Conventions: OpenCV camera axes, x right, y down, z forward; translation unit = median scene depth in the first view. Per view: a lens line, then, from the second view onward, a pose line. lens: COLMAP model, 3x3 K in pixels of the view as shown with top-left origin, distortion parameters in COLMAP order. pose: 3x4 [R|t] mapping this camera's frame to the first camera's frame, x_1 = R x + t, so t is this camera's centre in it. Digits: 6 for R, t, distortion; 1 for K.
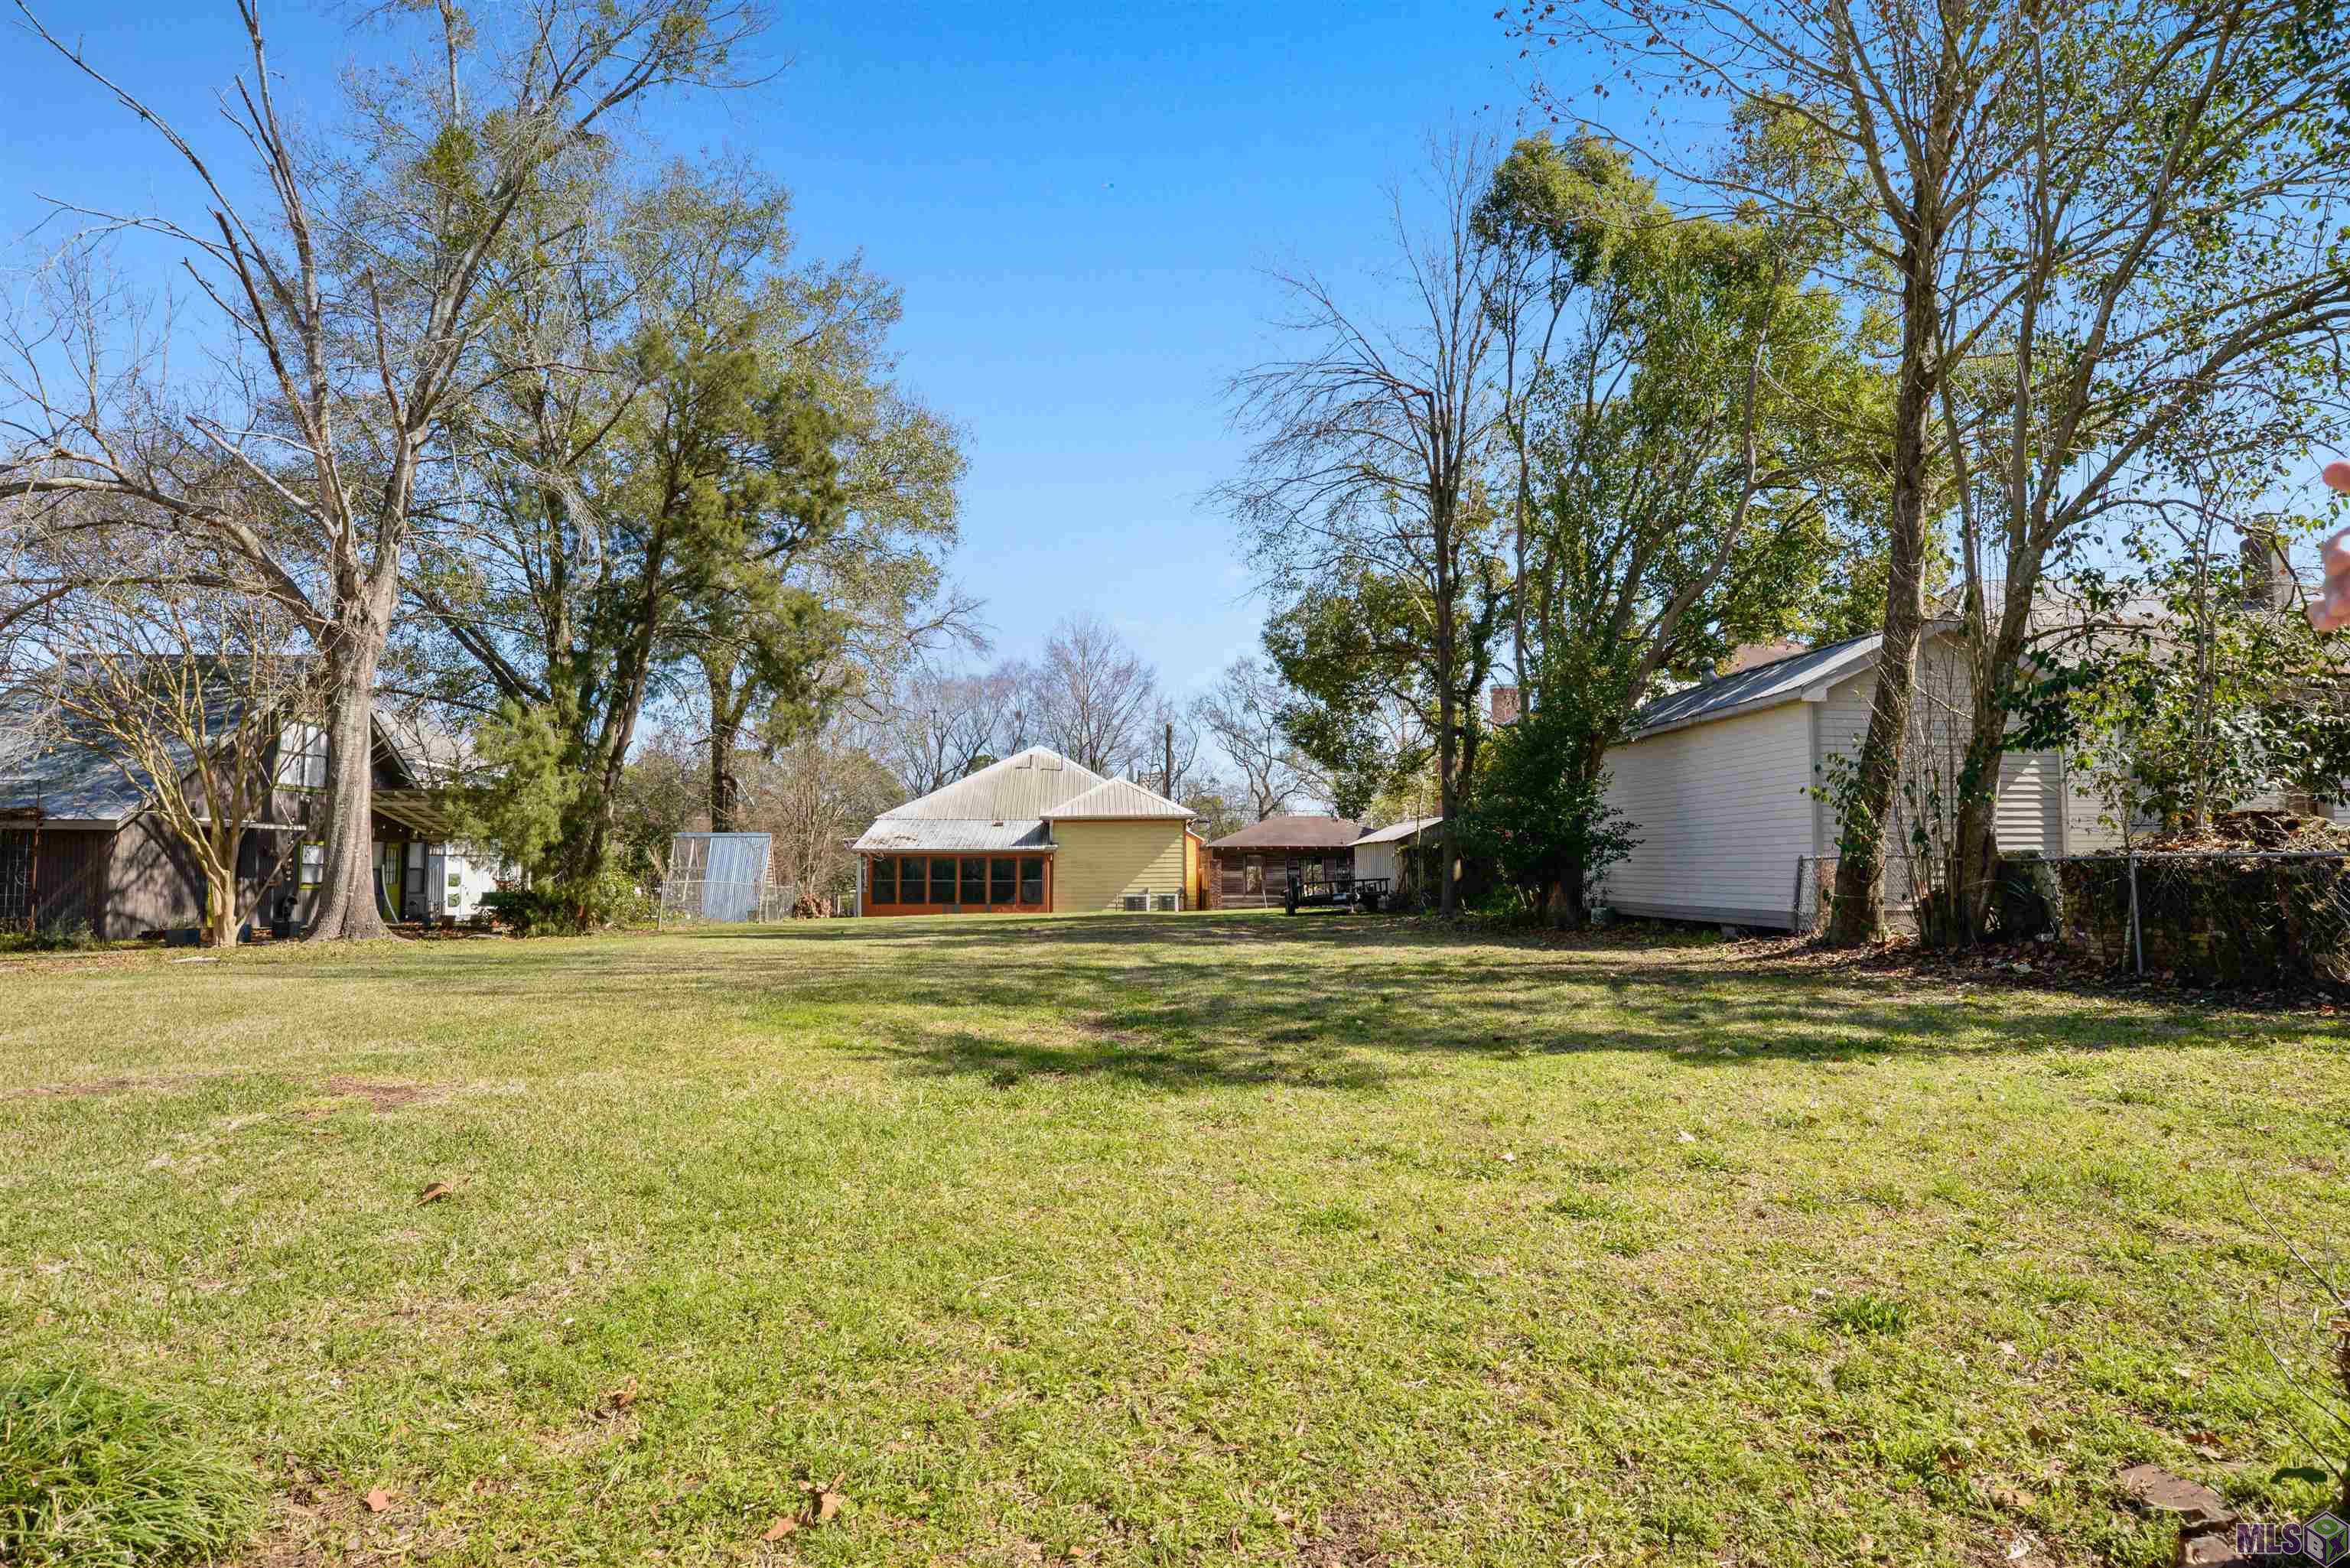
lens RADIAL K [[1213.6, 0, 1187.0], [0, 1213.6, 796.7], [0, 0, 1]] dist [-0.020704, 0.005785]
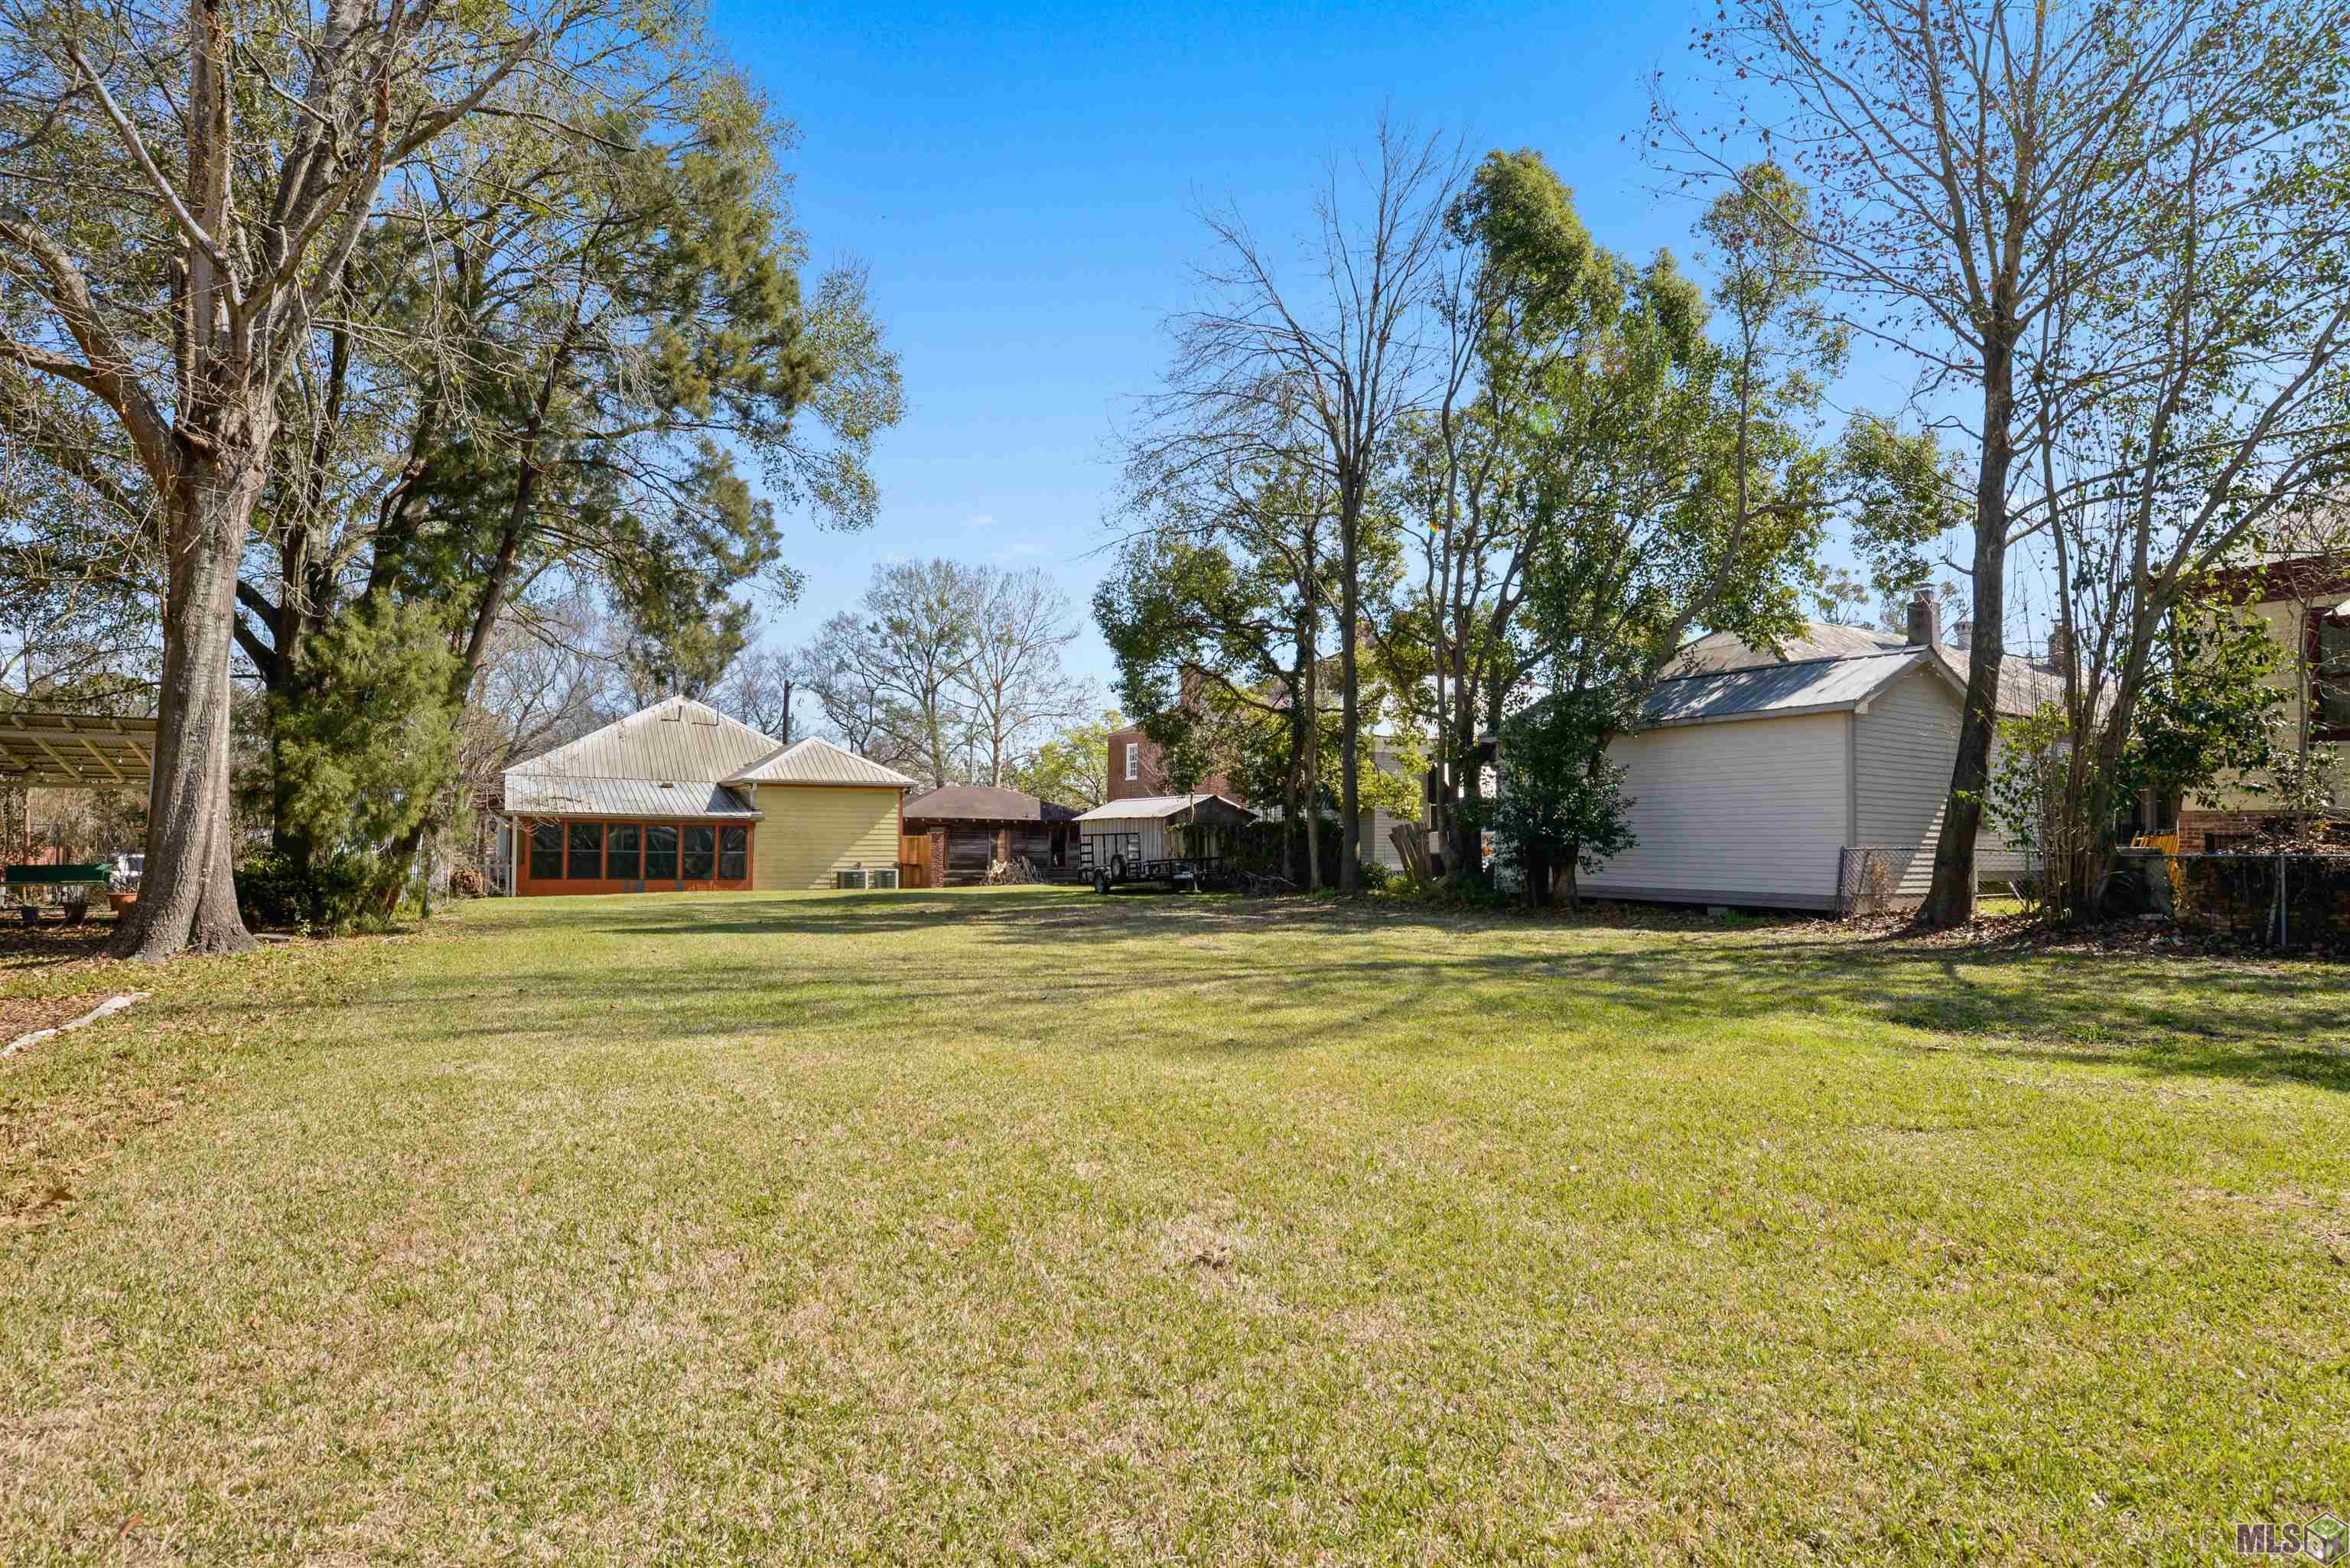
lens RADIAL K [[1213.6, 0, 1177.2], [0, 1213.6, 778.0], [0, 0, 1]] dist [-0.020704, 0.005785]
pose [[0.896562, 0.035458, 0.441496, -0.288231], [-0.039463, 0.999221, -0.000112, 0.004648], [-0.441156, -0.017323, 0.897263, 0.121845]]
